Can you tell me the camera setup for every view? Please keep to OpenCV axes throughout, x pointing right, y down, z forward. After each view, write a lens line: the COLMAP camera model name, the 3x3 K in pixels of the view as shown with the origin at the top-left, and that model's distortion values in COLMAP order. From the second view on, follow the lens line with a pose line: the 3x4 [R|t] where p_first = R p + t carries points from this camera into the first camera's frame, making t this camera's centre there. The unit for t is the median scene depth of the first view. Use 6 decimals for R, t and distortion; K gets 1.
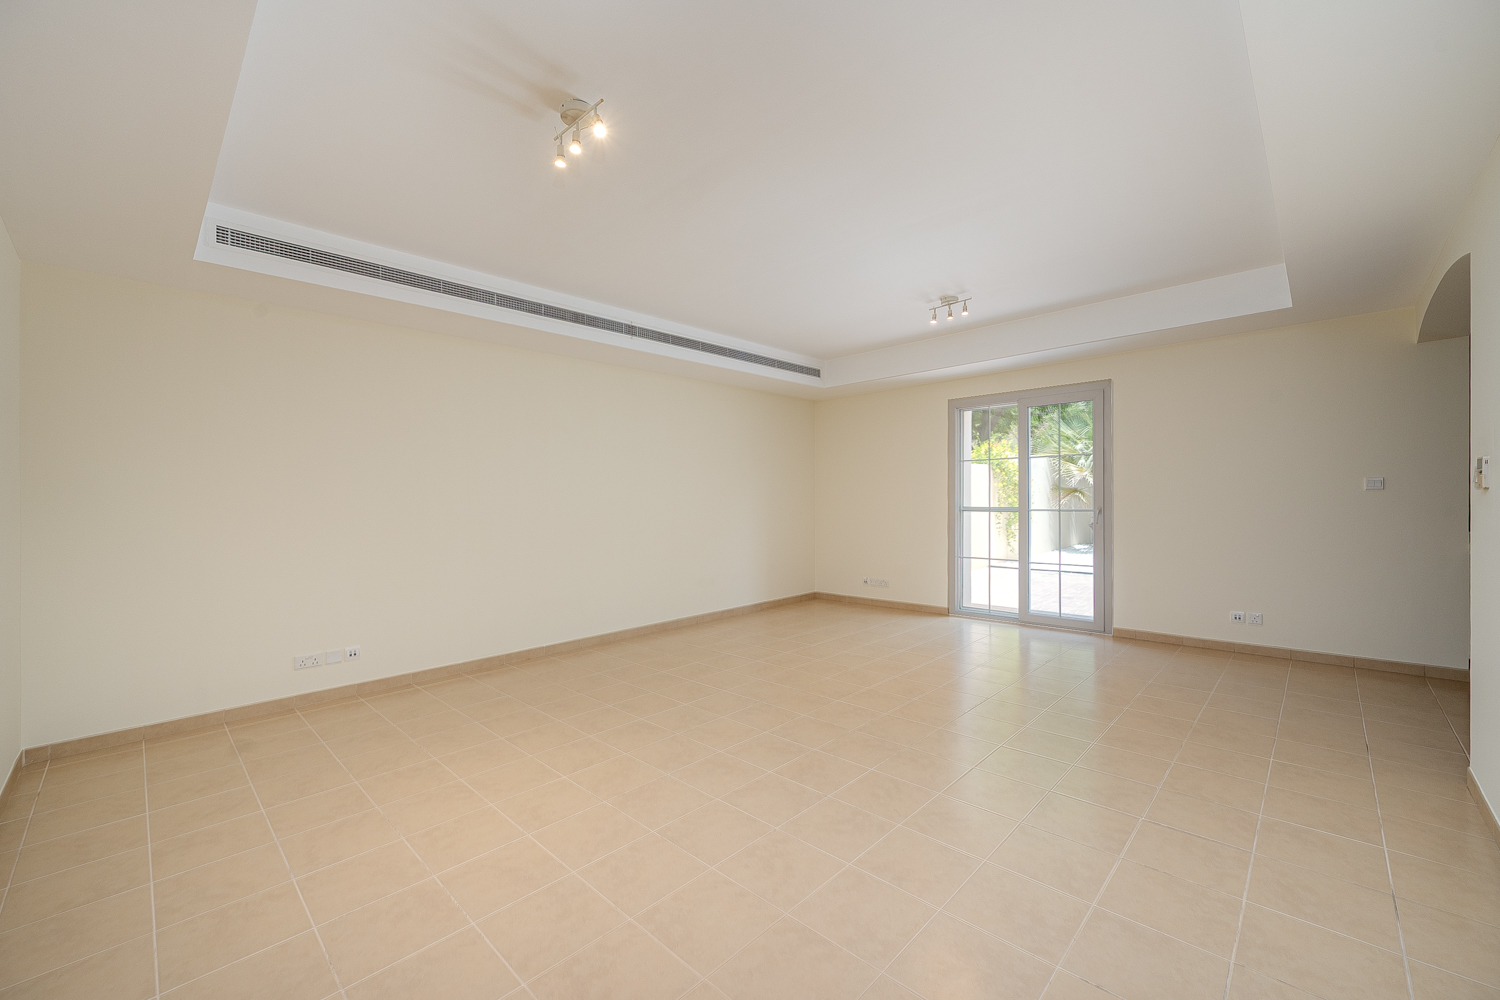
lens RADIAL K [[598.5, 0, 750.0], [0, 598.5, 500.0], [0, 0, 1]] dist [0.000650, 0.000015]
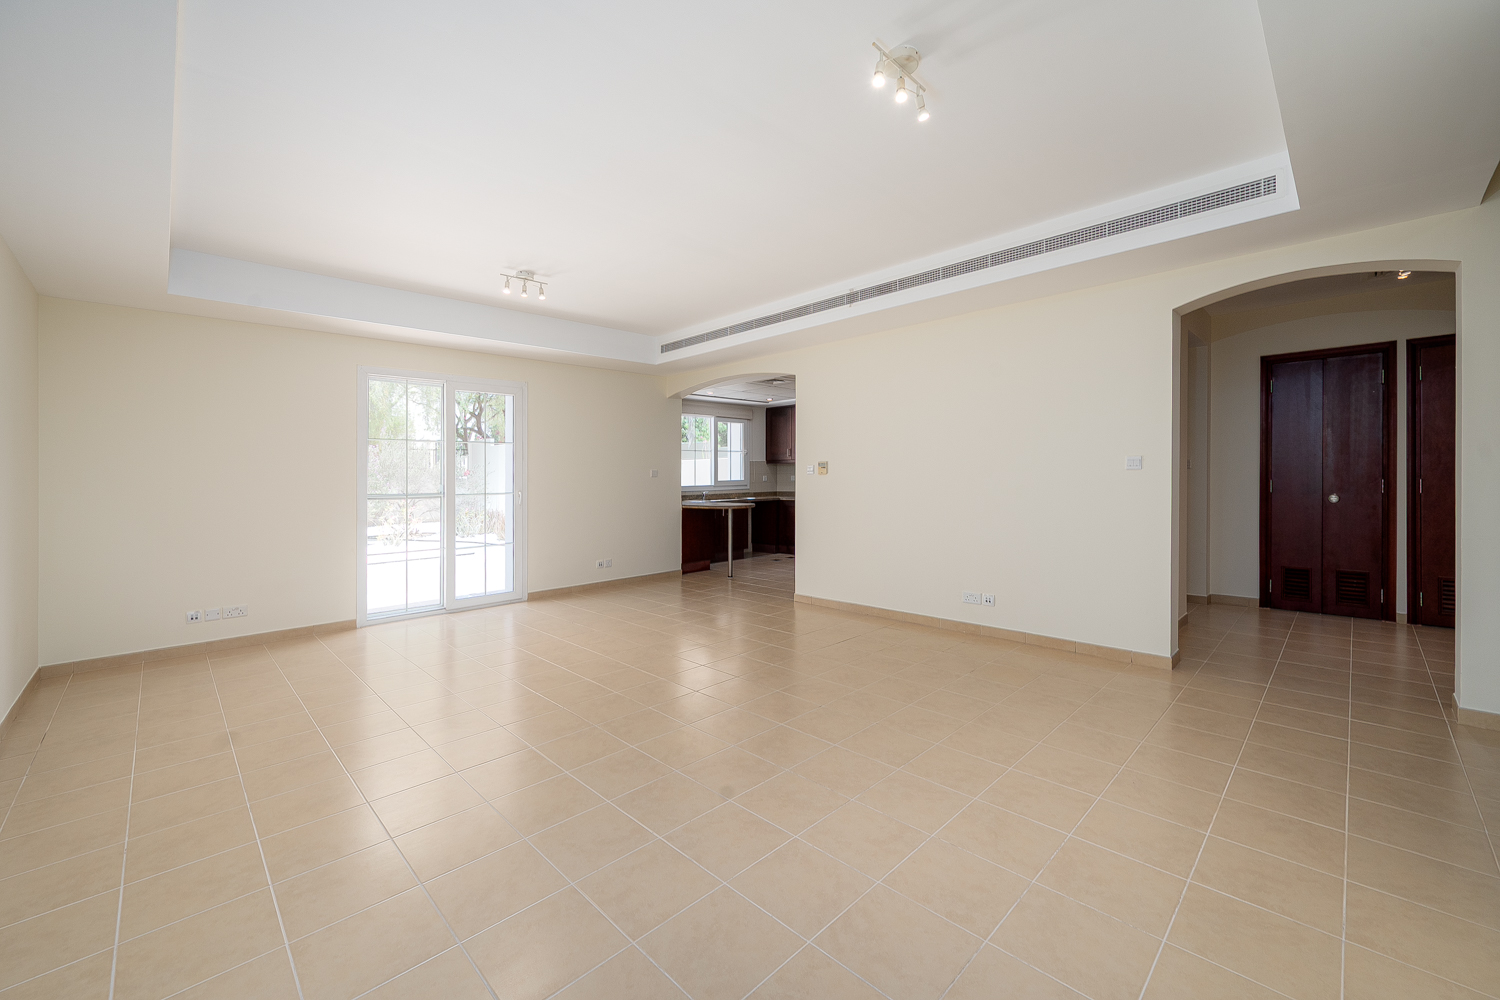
lens RADIAL K [[598.5, 0, 750.0], [0, 598.5, 500.0], [0, 0, 1]] dist [0.000650, 0.000015]
pose [[0.029328, -0.026202, 0.999226, -0.504780], [0.017180, 0.999522, 0.025706, 0.008453], [-0.999422, 0.016413, 0.029764, 0.490756]]
